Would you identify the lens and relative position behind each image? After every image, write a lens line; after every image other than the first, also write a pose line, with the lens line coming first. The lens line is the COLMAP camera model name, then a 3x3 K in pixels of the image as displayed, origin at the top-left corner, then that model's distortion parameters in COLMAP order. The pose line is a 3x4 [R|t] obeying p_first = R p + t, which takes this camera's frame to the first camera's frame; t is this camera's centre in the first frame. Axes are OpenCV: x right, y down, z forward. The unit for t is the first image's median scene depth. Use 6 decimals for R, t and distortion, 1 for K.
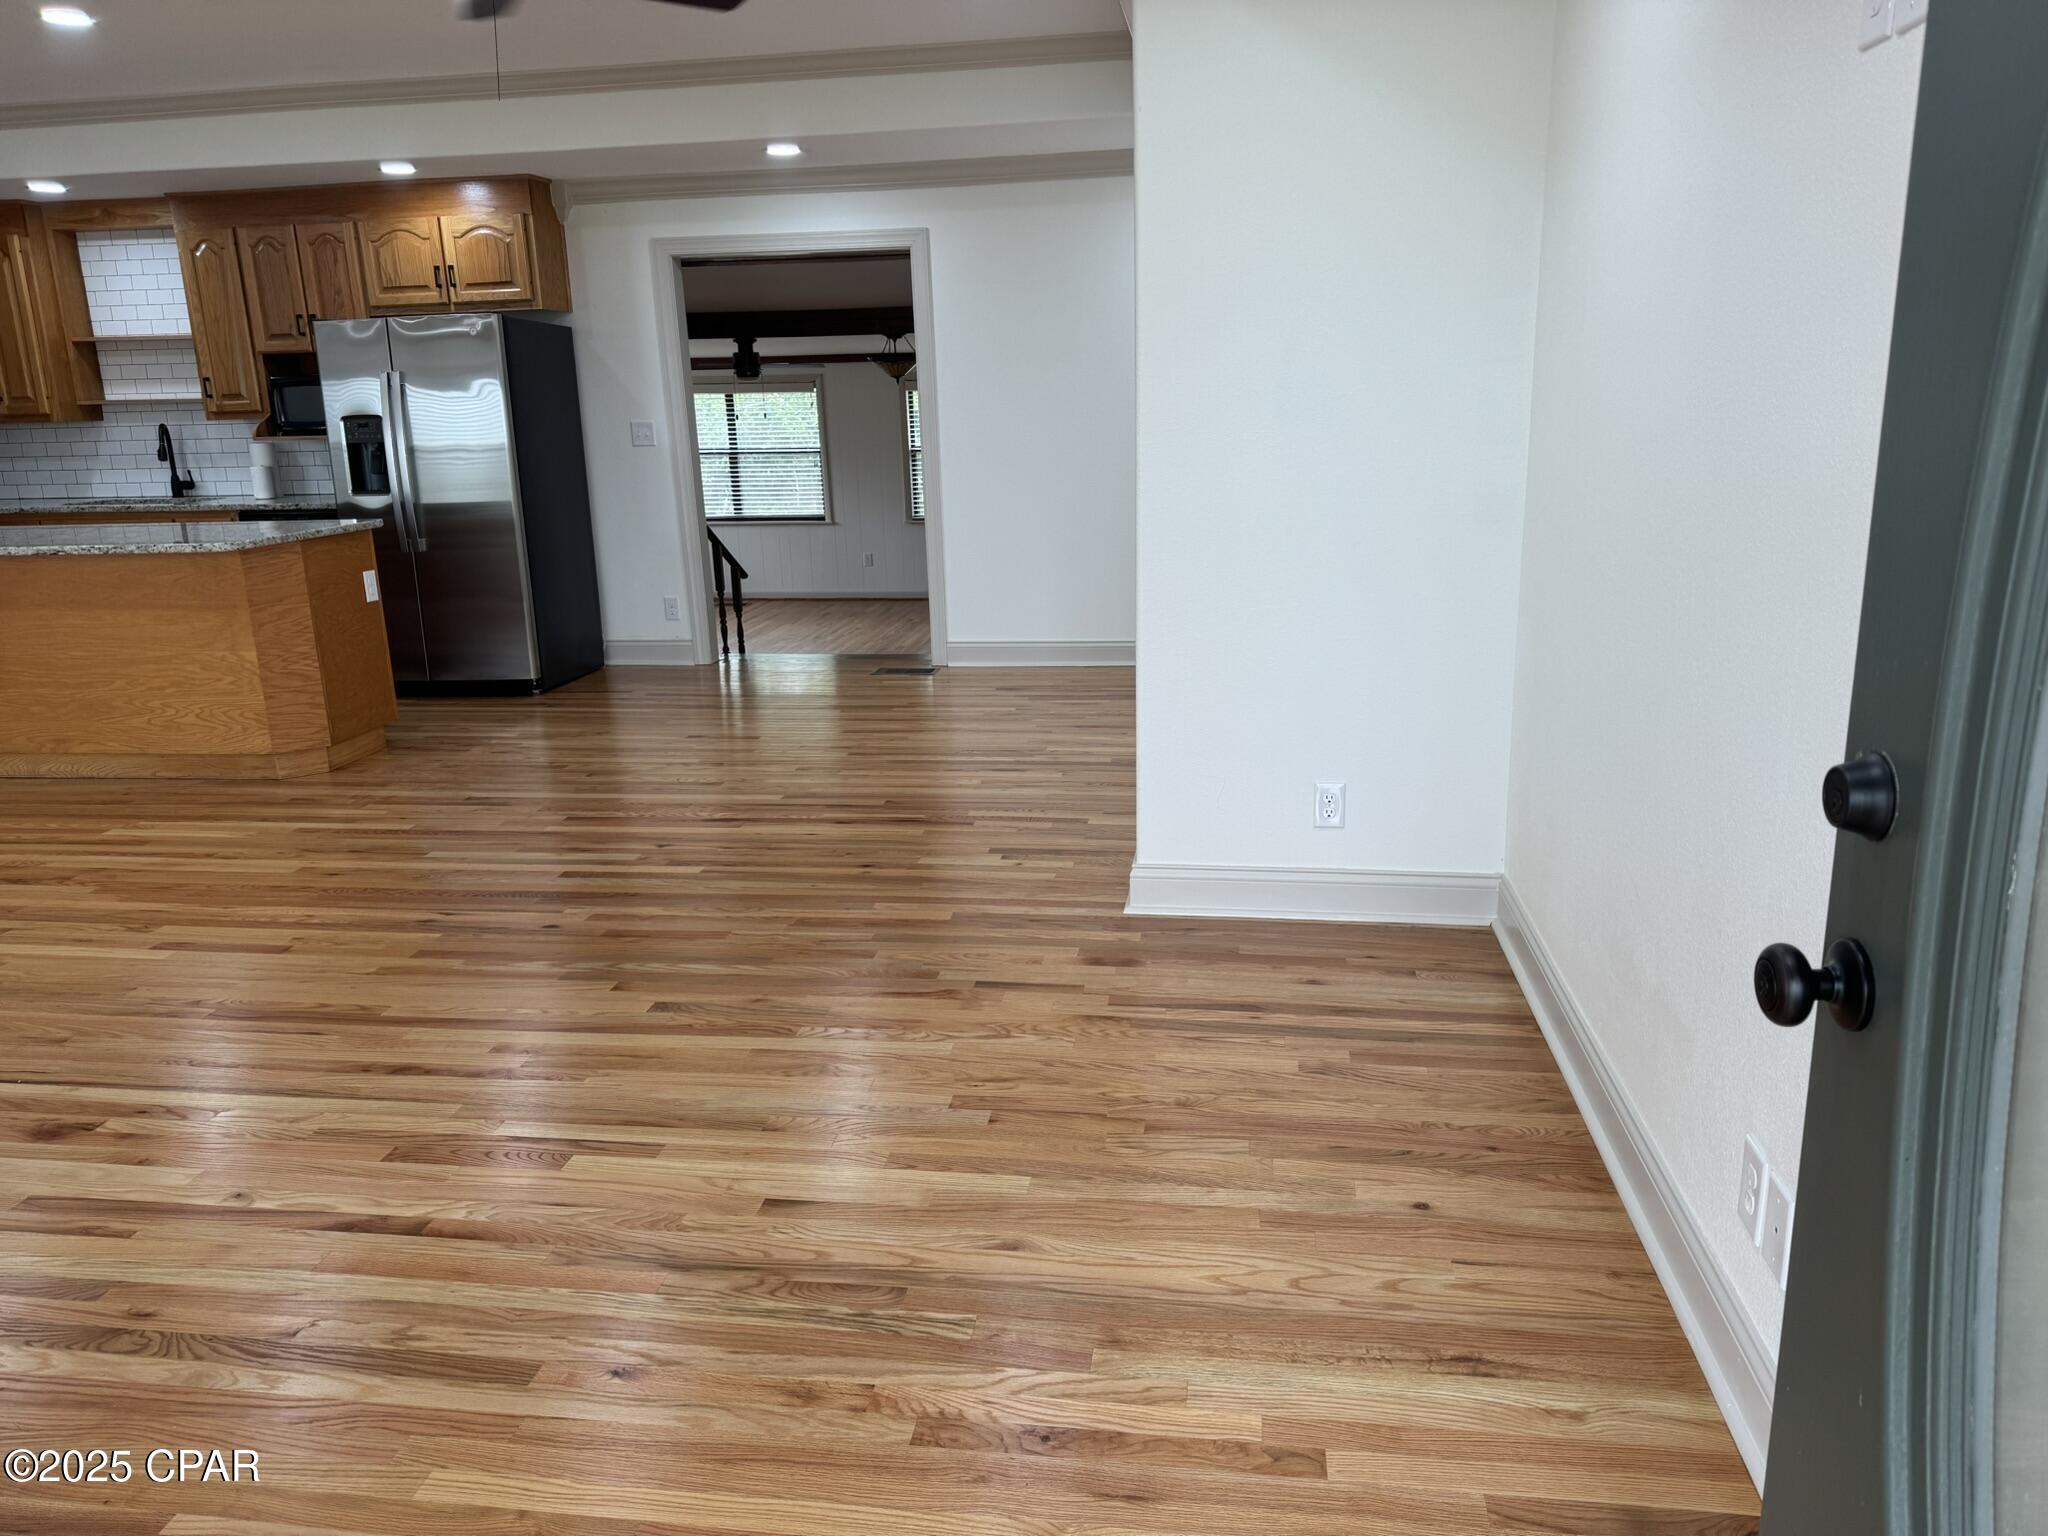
lens RADIAL K [[1445.1, 0, 1040.2], [0, 1445.1, 769.0], [0, 0, 1]] dist [0.008191, -0.021770]
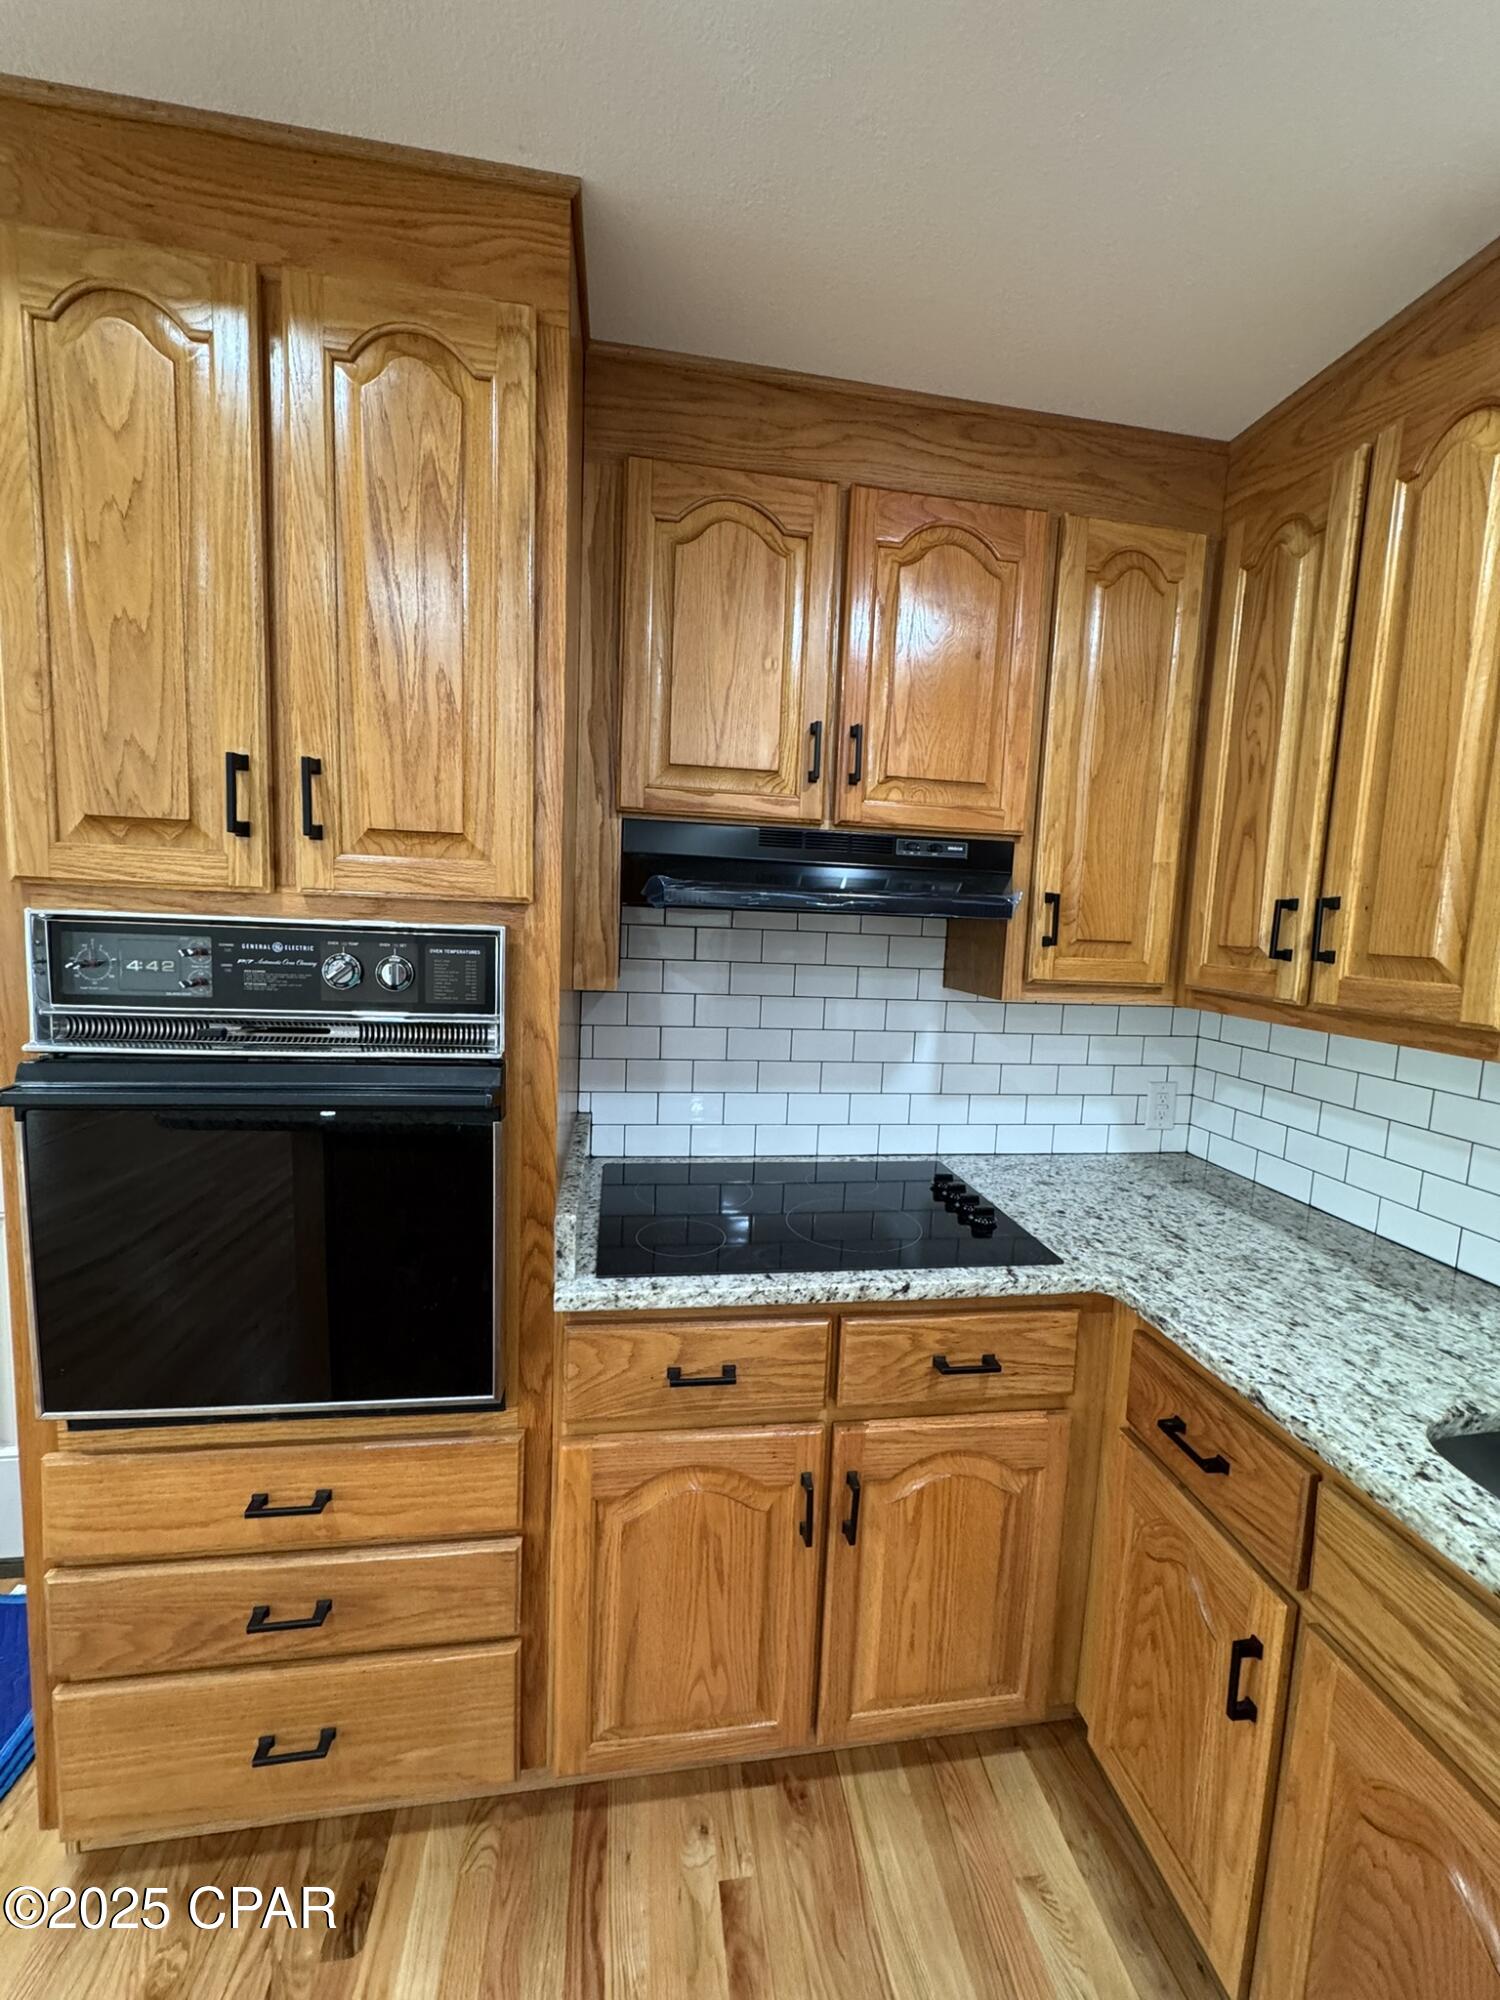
lens RADIAL K [[795.6, 0, 750.0], [0, 795.6, 1000.0], [0, 0, 1]] dist [-0.002297, -0.000081]
pose [[0.283277, 0.133090, -0.949758, -0.804013], [-0.288096, 0.956393, 0.048092, -0.298371], [0.914743, 0.259998, 0.309267, 1.133520]]
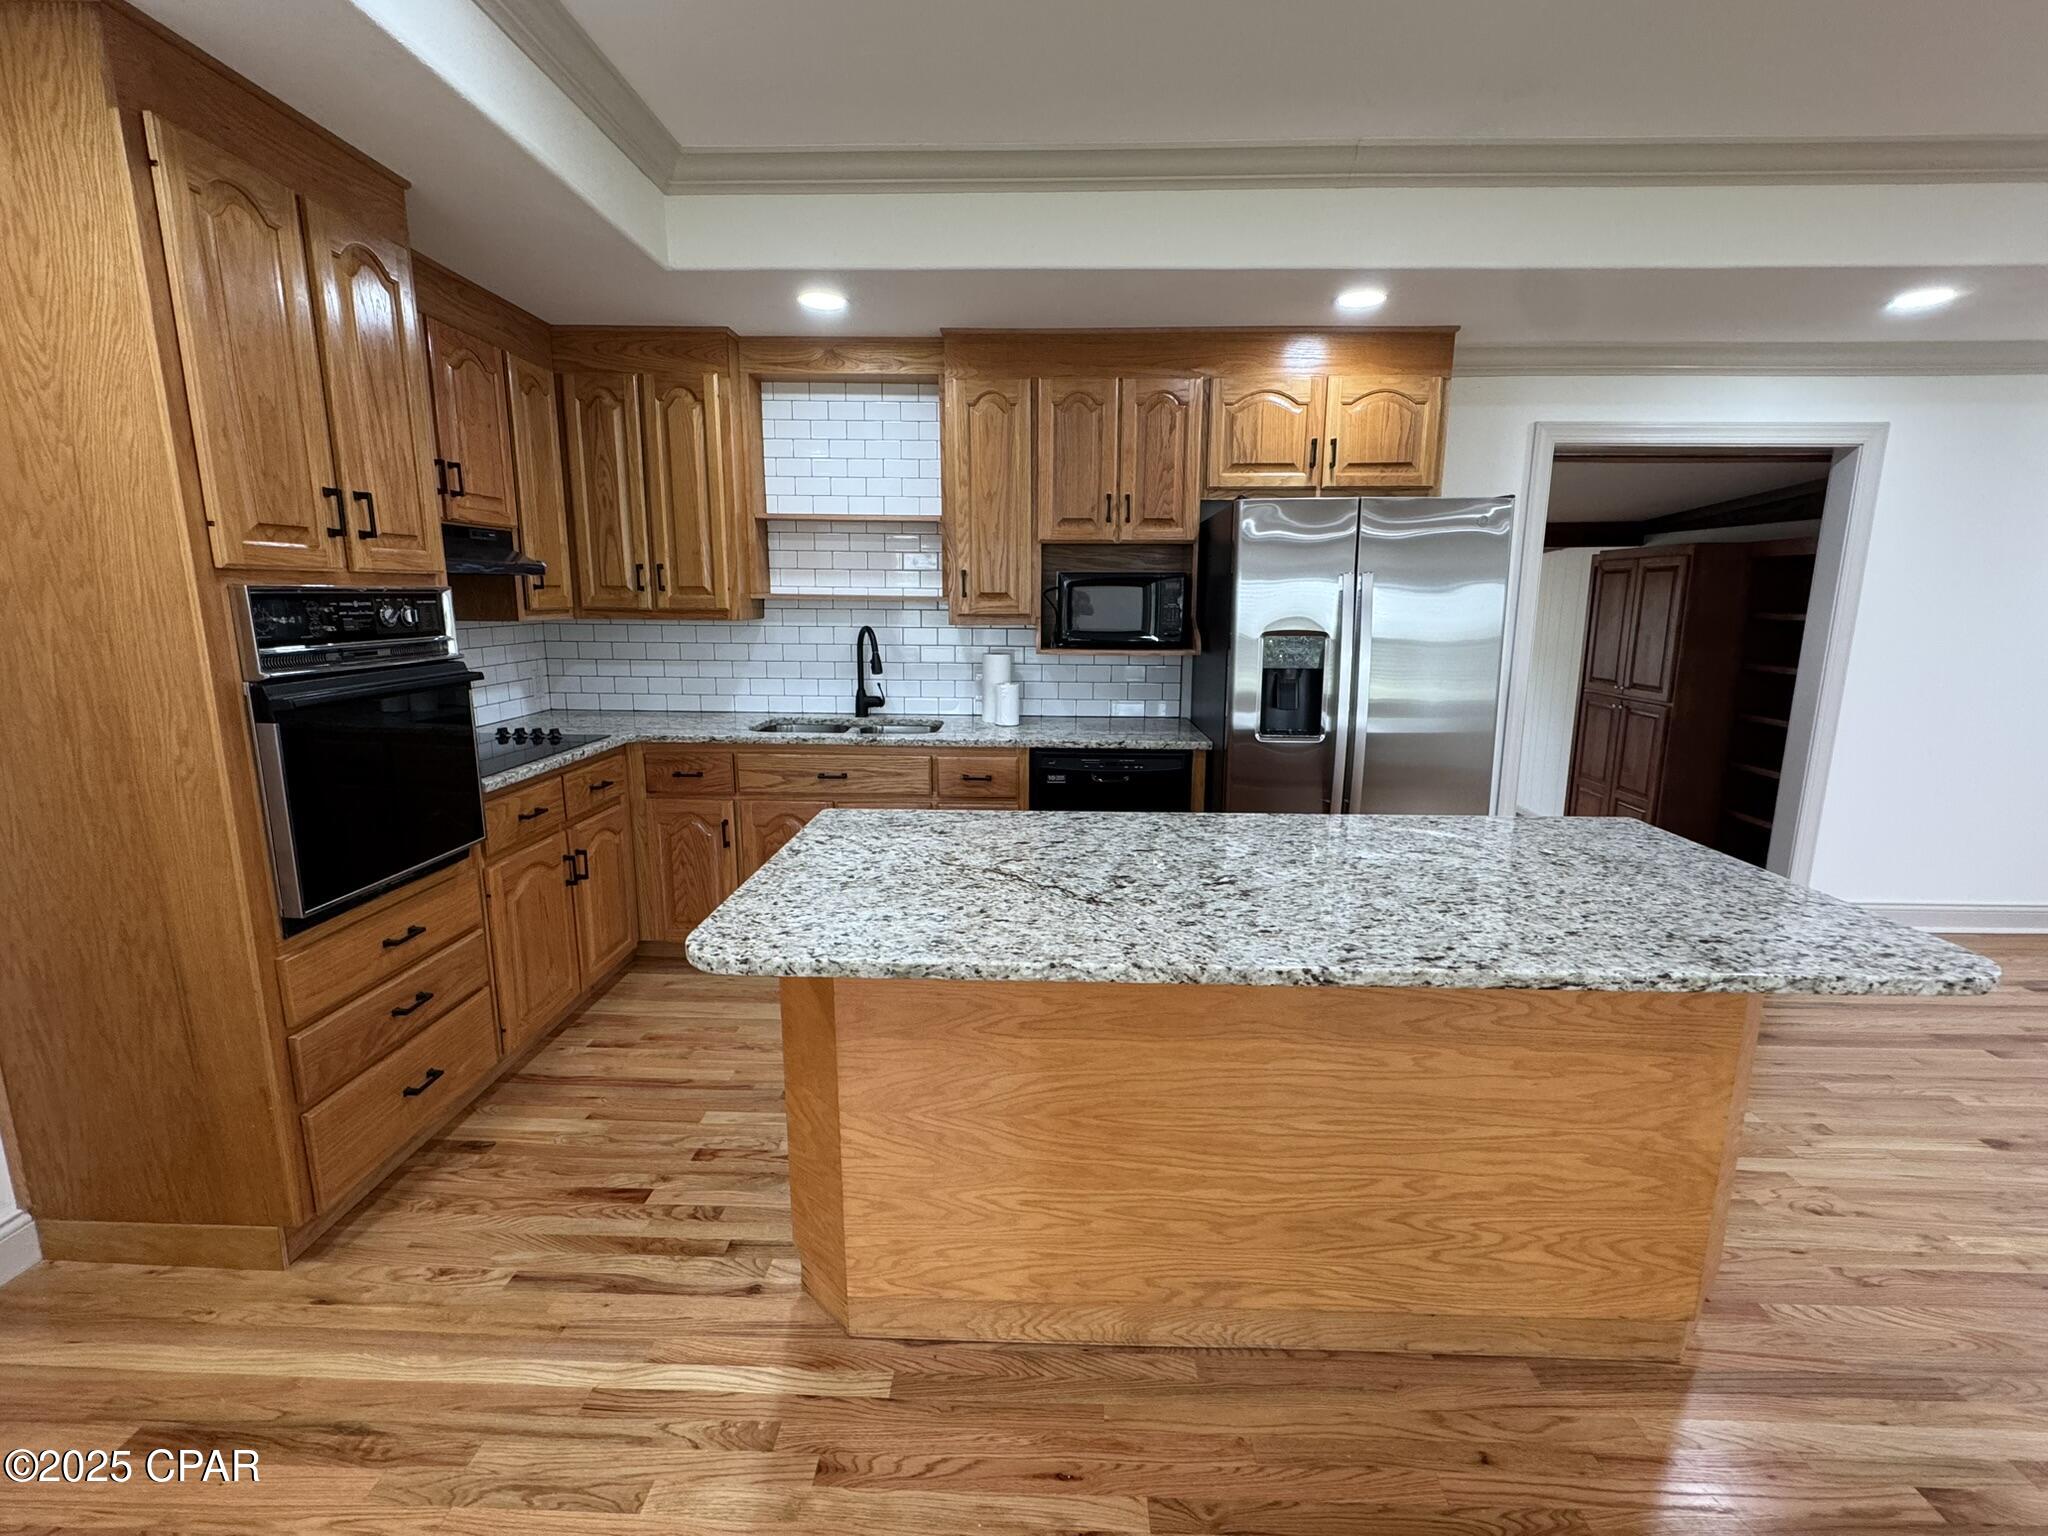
lens RADIAL K [[907.7, 0, 1021.7], [0, 907.7, 768.8], [0, 0, 1]] dist [-0.002933, -0.000061]
pose [[0.994419, 0.009934, 0.105030, -0.788423], [-0.003163, 0.997917, -0.064434, -0.178216], [-0.105451, 0.063743, 0.992379, 0.693625]]
